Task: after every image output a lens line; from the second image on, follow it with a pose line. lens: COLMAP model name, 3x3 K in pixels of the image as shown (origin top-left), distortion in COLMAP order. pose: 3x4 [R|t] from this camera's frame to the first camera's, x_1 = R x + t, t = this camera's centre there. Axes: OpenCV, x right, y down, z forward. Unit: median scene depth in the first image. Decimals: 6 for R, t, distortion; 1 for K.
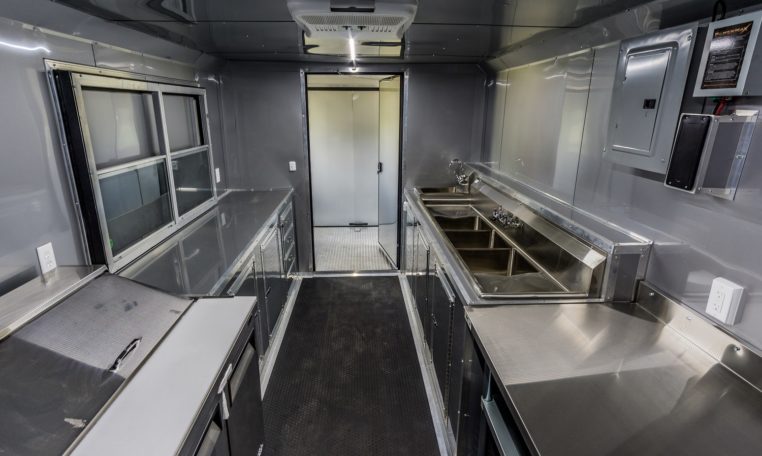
lens RADIAL K [[406.2, 0, 381.0], [0, 406.2, 228.0], [0, 0, 1]] dist [0.005863, 0.001427]
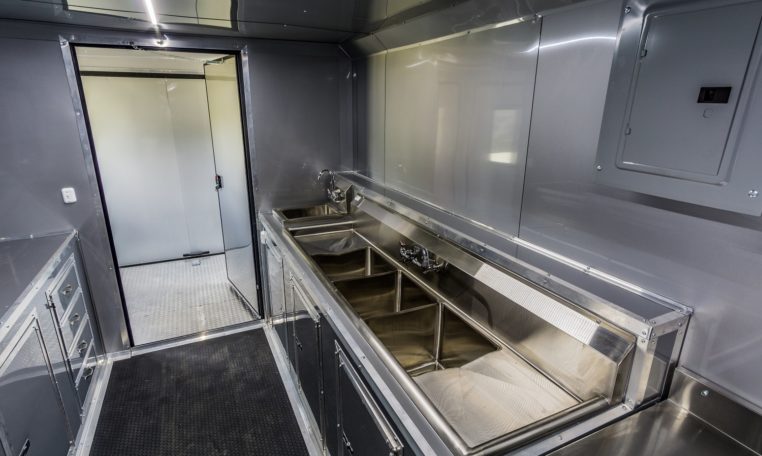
lens RADIAL K [[406.2, 0, 381.0], [0, 406.2, 228.0], [0, 0, 1]] dist [0.005863, 0.001427]
pose [[0.926611, -0.110291, 0.359482, -0.005128], [0.105668, 0.993869, 0.032552, -0.072670], [-0.360868, 0.007822, 0.932584, 0.246959]]
